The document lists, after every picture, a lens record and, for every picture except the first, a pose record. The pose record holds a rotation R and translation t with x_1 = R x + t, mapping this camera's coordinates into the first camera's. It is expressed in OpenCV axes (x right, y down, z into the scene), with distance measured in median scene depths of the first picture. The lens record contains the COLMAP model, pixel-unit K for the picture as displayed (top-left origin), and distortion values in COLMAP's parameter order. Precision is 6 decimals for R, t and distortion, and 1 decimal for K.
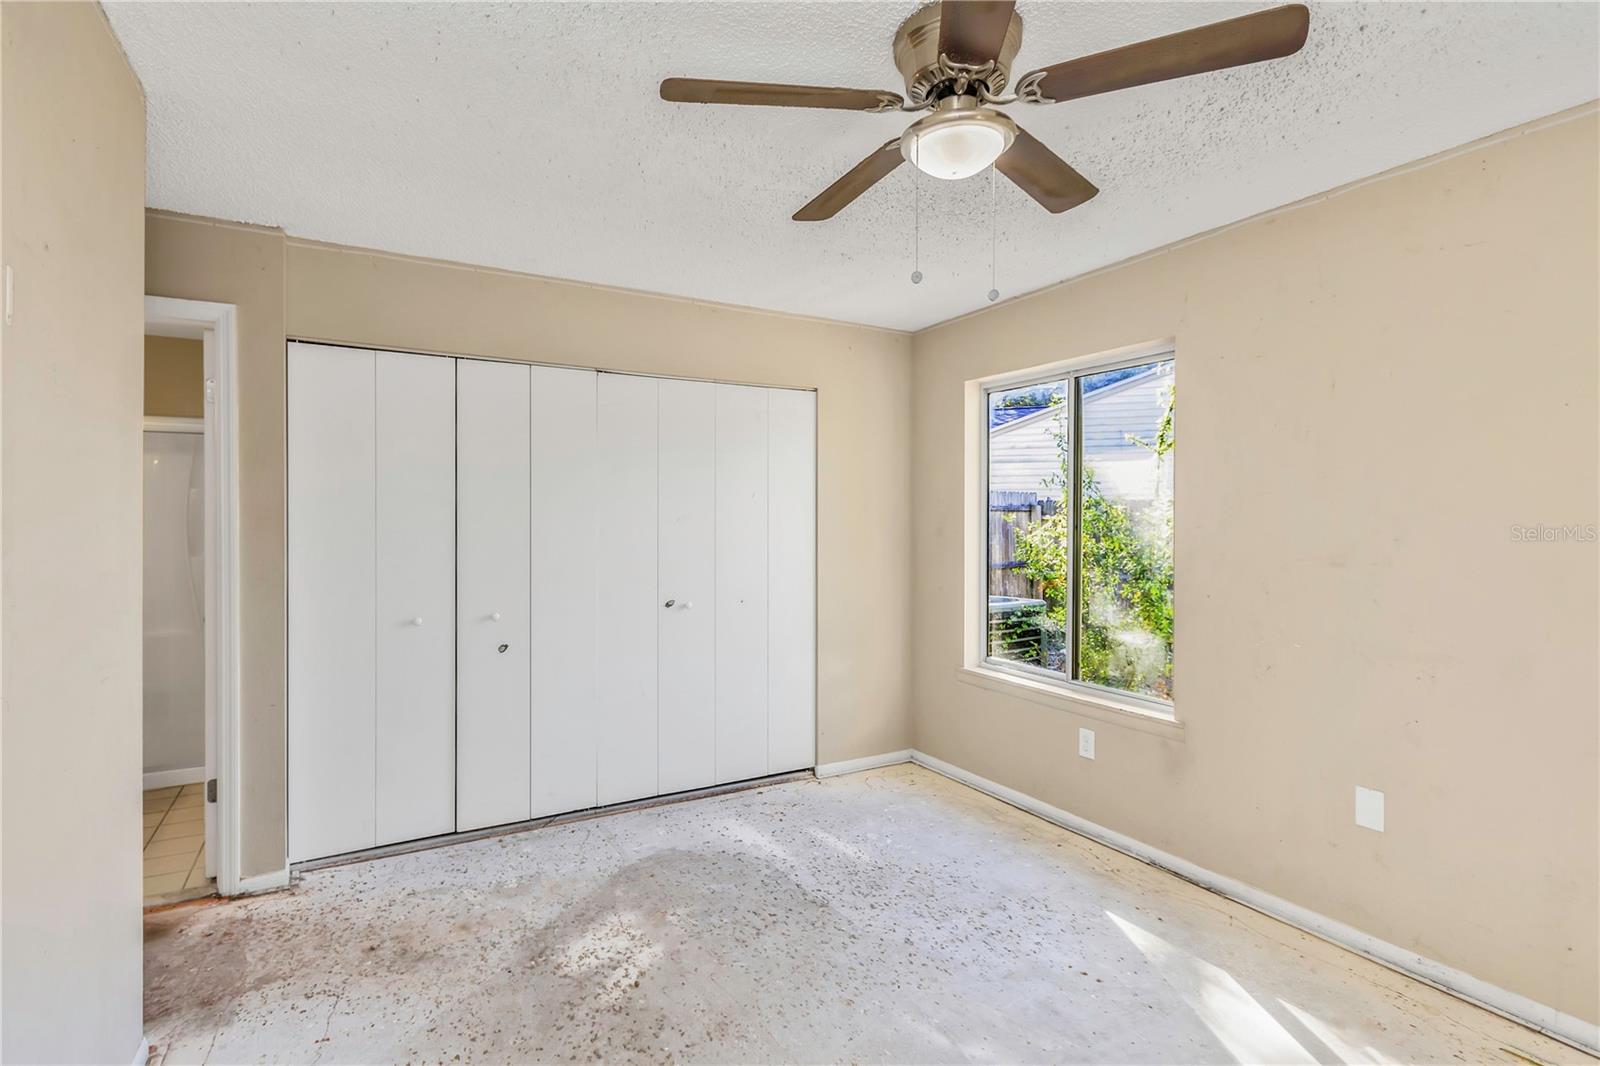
lens RADIAL K [[778.0, 0, 800.0], [0, 778.0, 533.0], [0, 0, 1]] dist [0.003262, 0.000488]
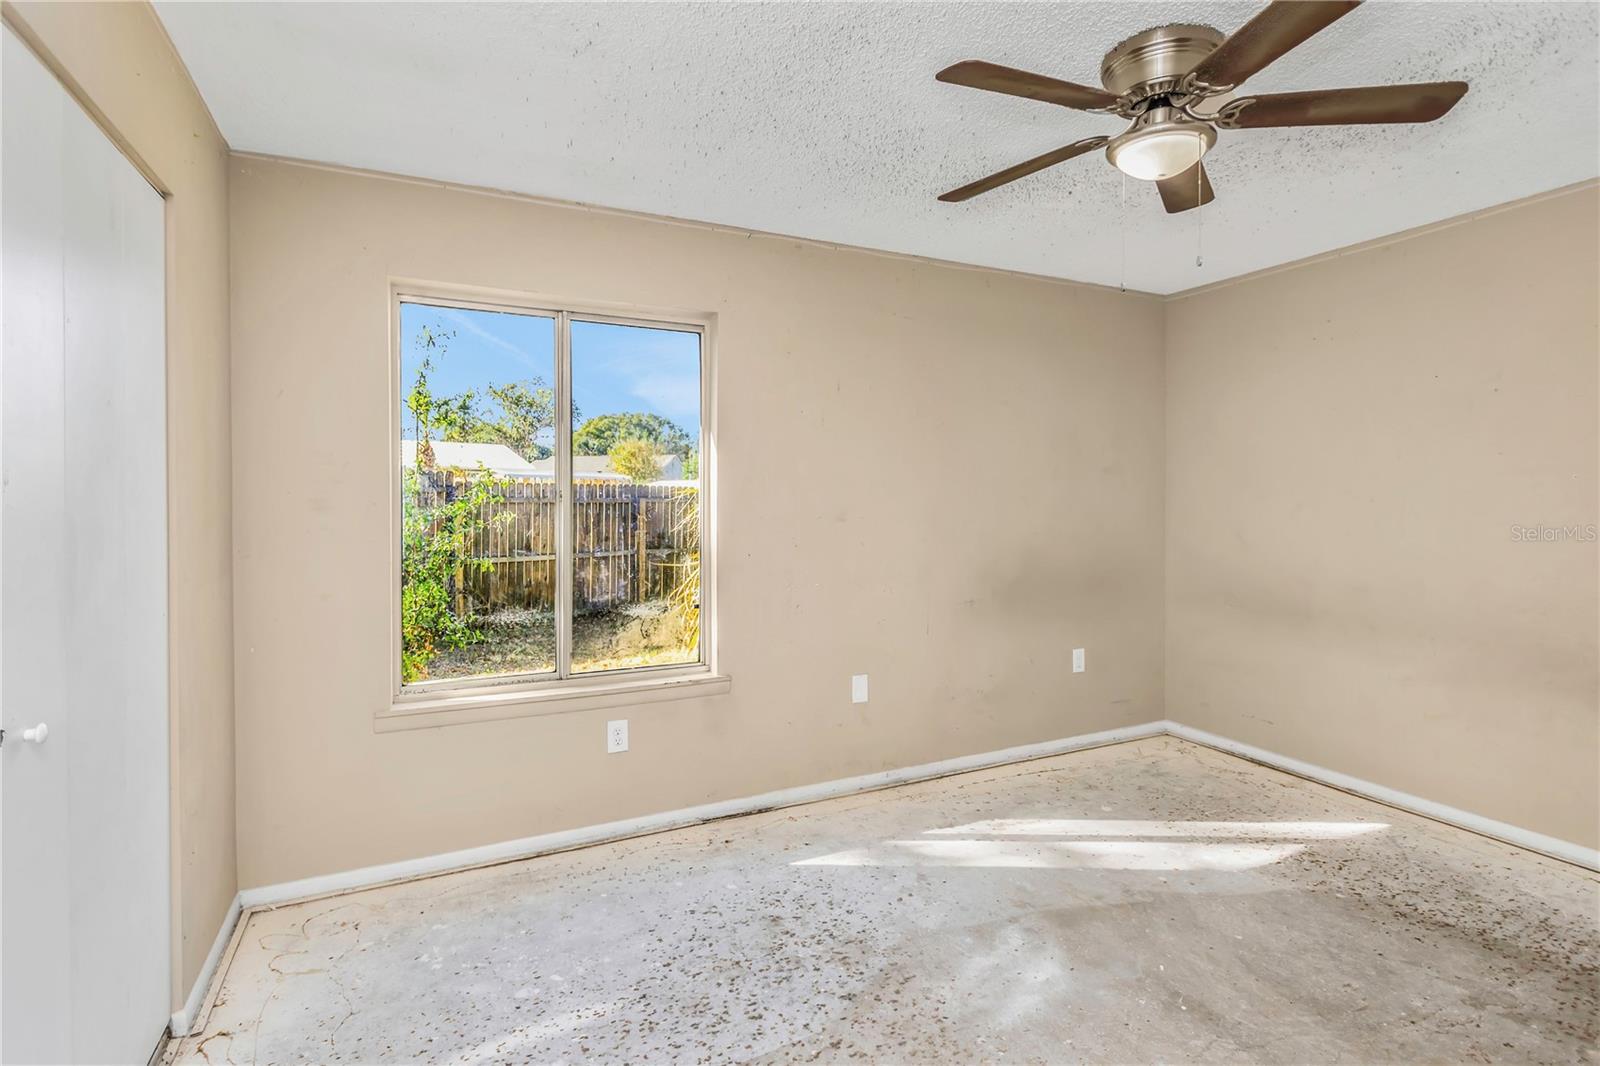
lens RADIAL K [[753.6, 0, 796.4], [0, 753.6, 514.8], [0, 0, 1]] dist [0.003300, -0.000049]
pose [[0.074257, -0.022673, 0.996981, -0.579745], [0.014137, 0.999665, 0.021681, 0.000563], [-0.997139, 0.012485, 0.074553, 0.890879]]
